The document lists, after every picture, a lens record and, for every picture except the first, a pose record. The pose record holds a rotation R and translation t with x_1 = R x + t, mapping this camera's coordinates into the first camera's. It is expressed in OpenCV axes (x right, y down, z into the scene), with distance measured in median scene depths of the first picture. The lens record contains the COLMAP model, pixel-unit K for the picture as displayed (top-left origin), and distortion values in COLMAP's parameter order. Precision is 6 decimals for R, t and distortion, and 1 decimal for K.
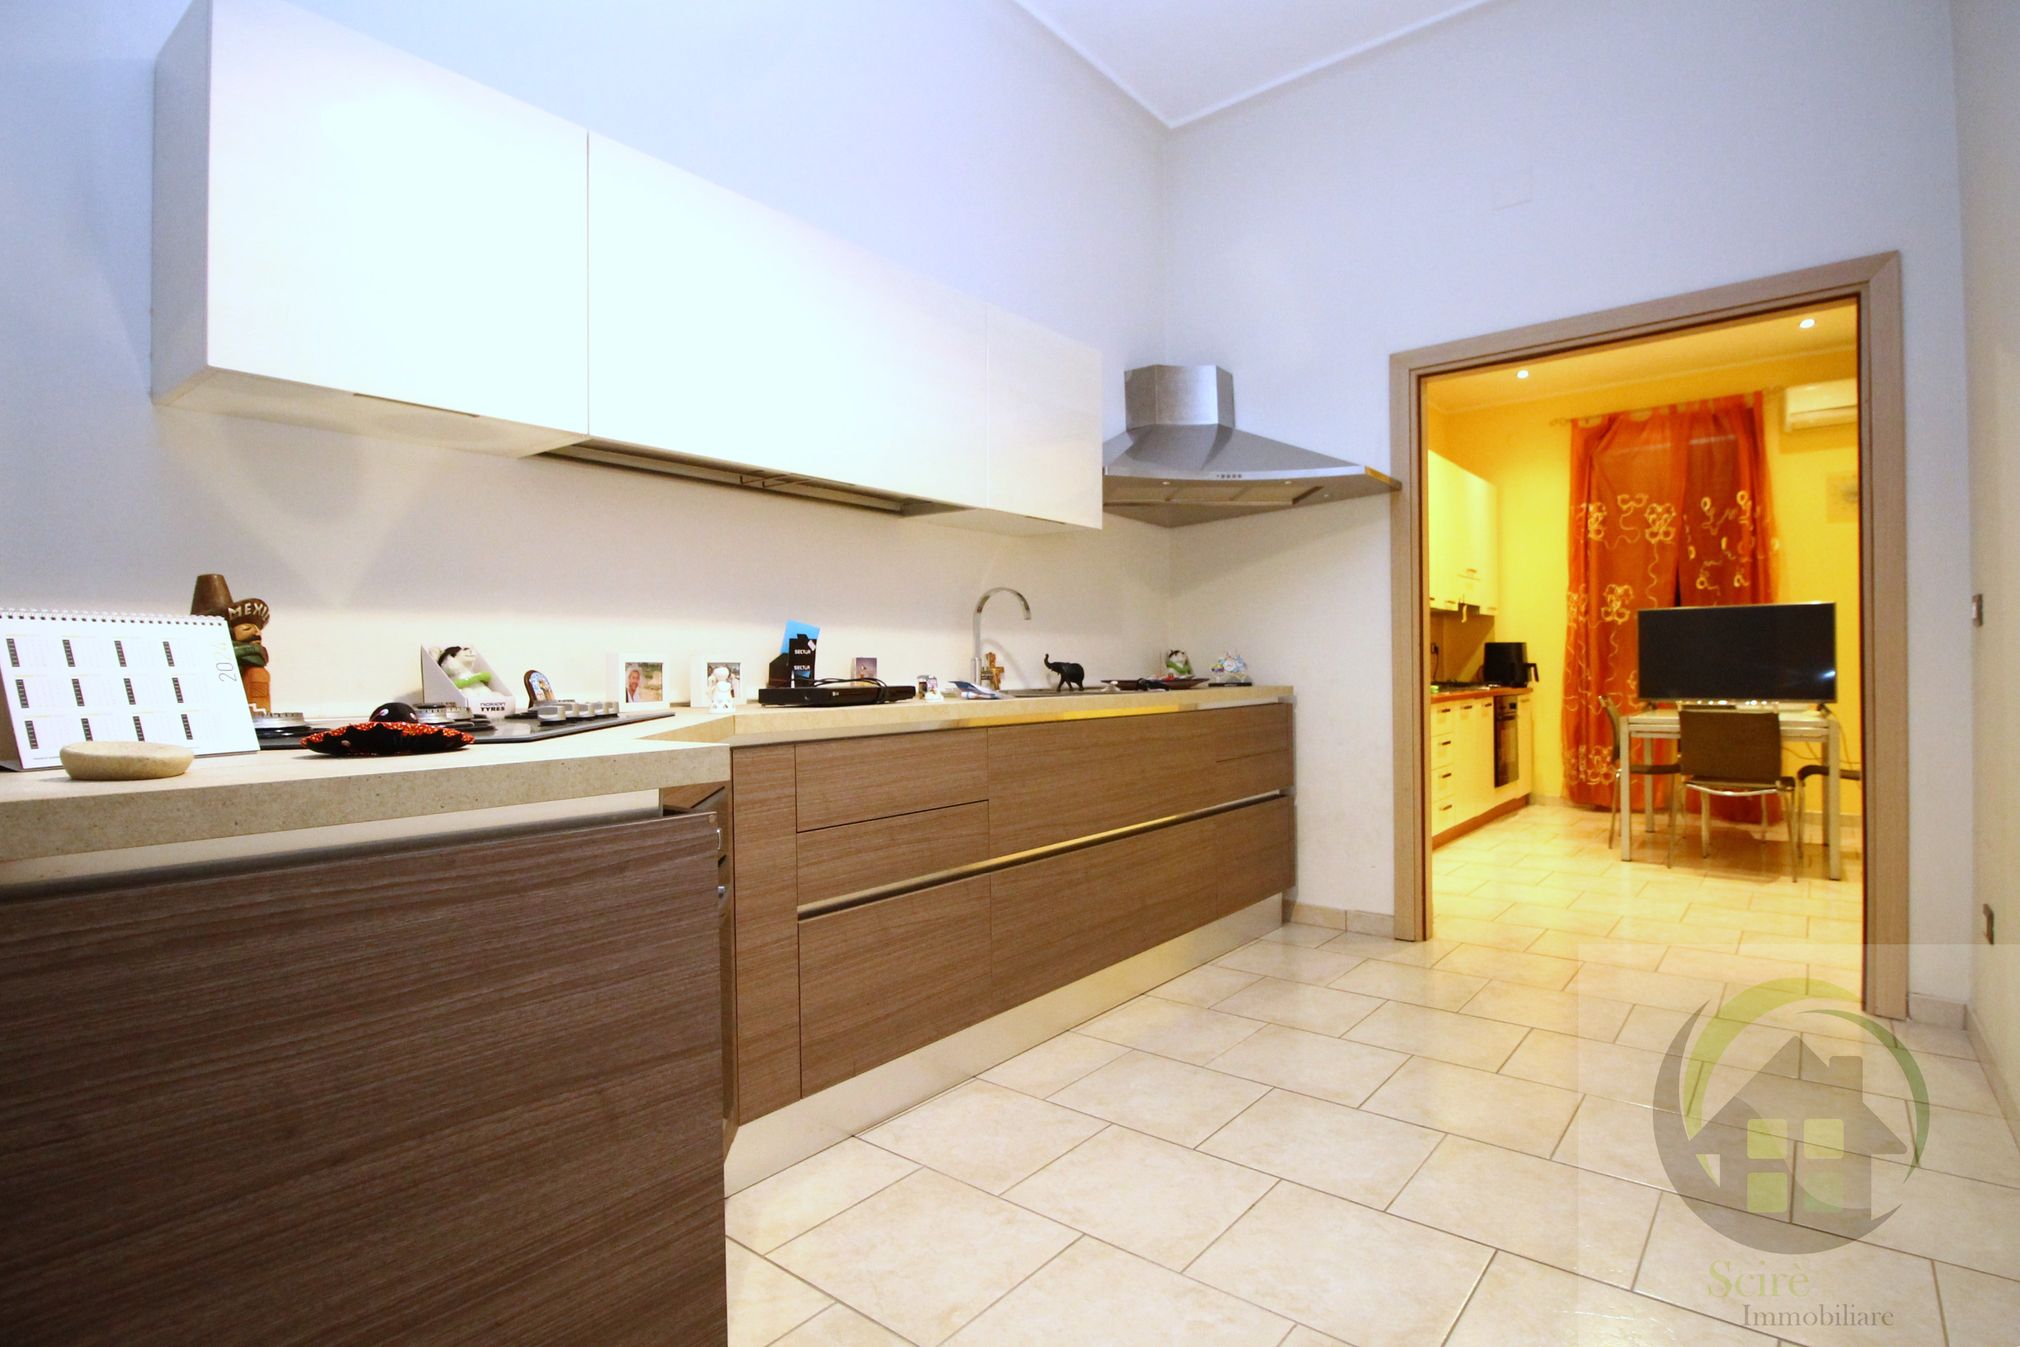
lens RADIAL K [[1003.3, 0, 1027.8], [0, 1003.3, 666.9], [0, 0, 1]] dist [0.018752, -0.034055]
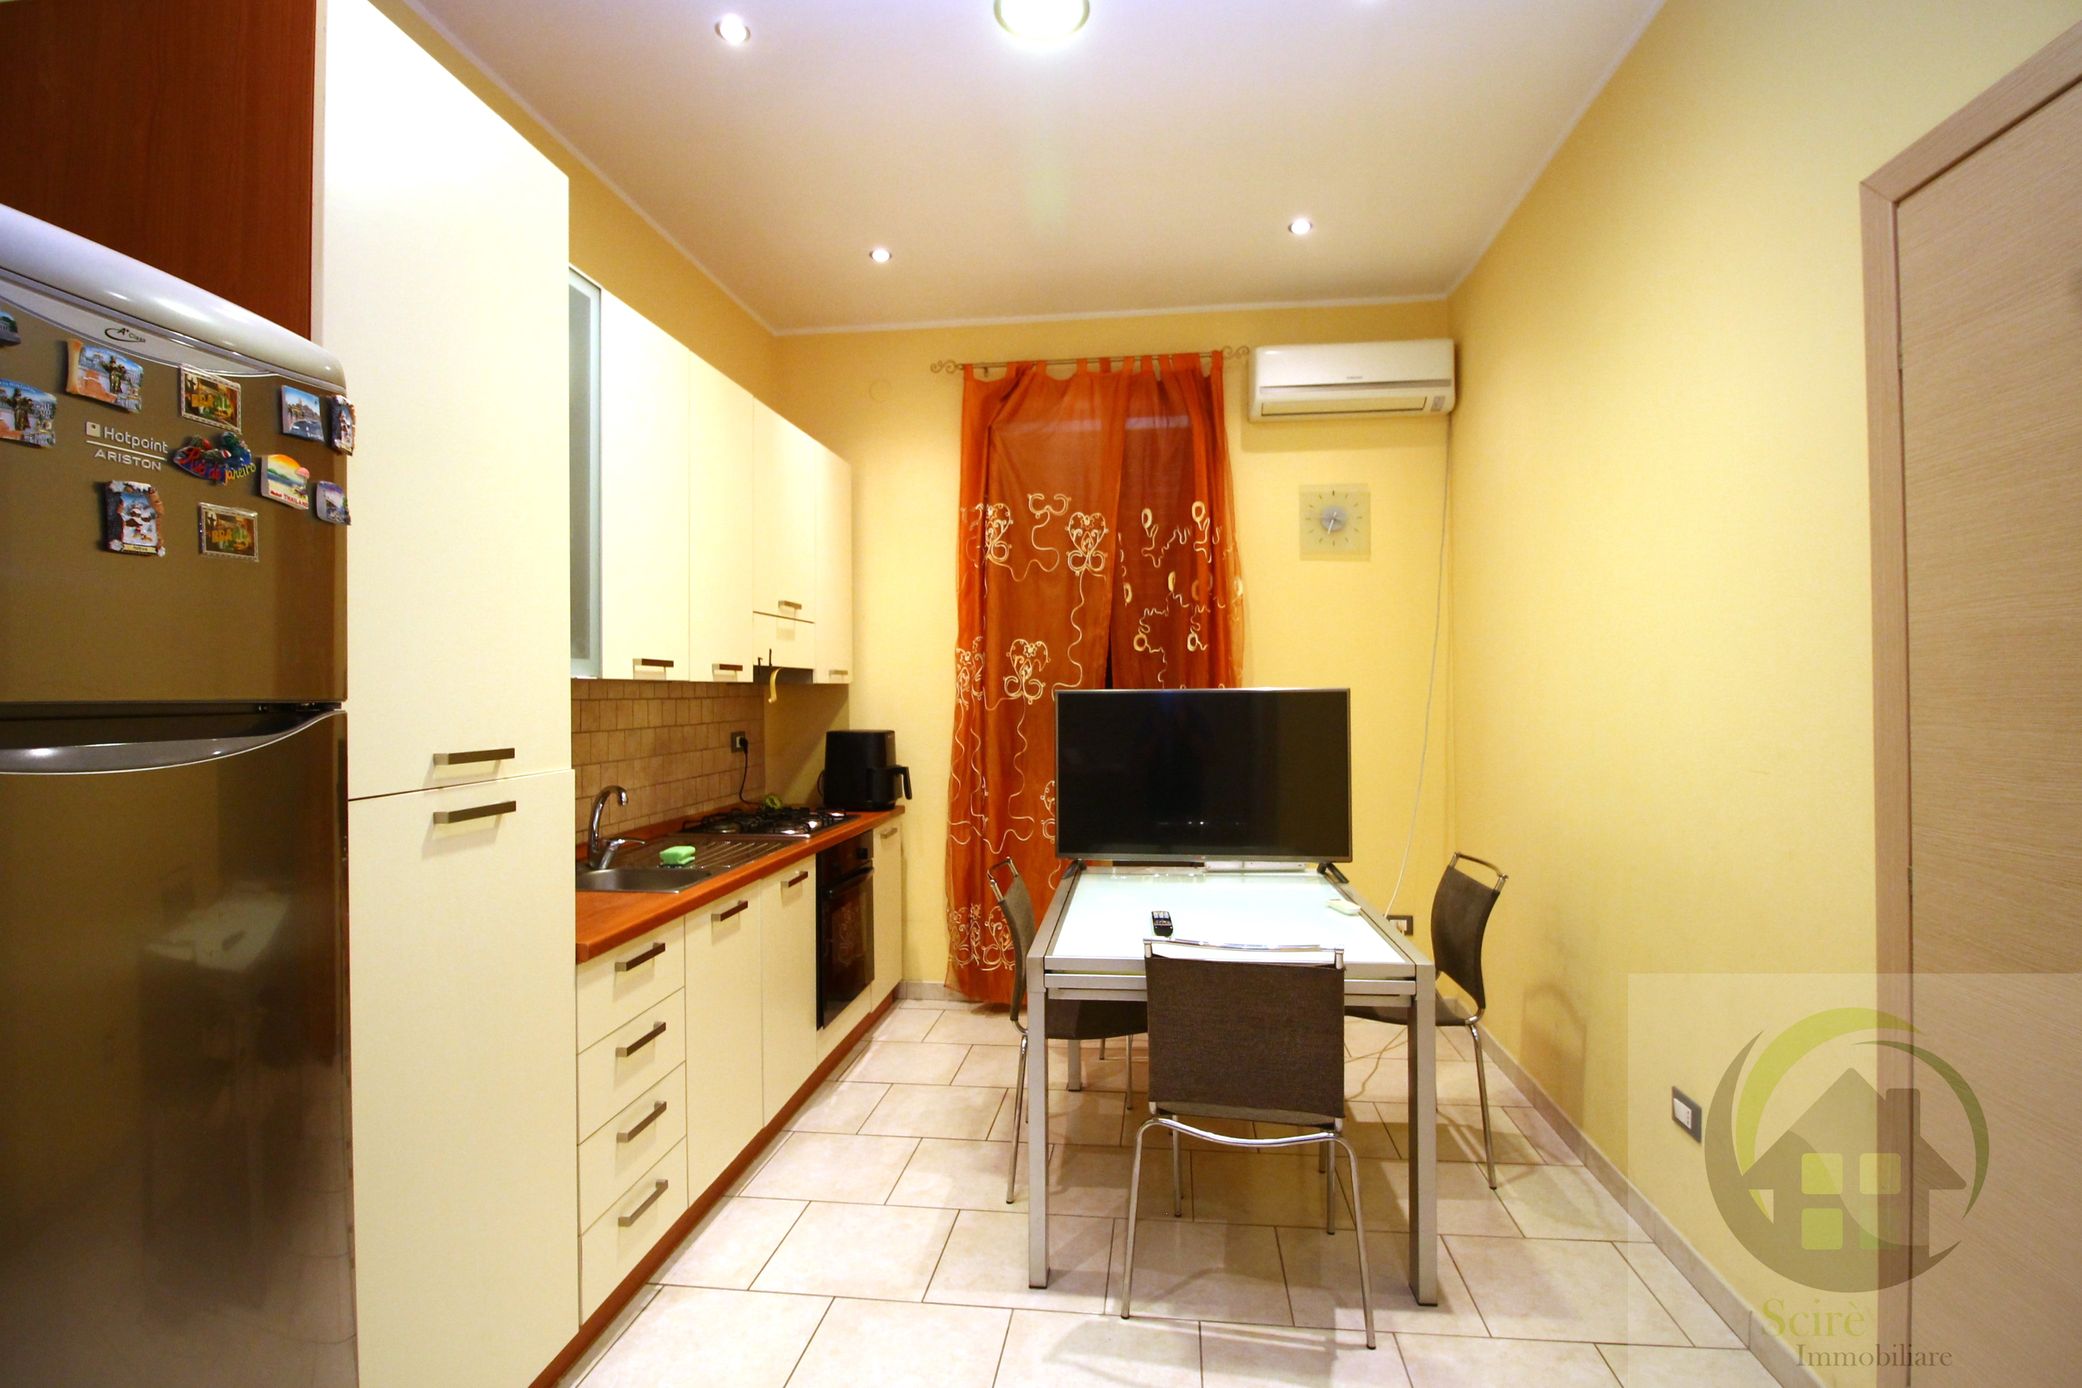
lens RADIAL K [[1034.1, 0, 1059.3], [0, 1034.1, 687.2], [0, 0, 1]] dist [0.018752, -0.034055]
pose [[0.848062, 0.007758, 0.529840, 0.273140], [-0.003741, 0.999956, -0.008654, -0.048048], [-0.529884, 0.005358, 0.848053, 0.461834]]
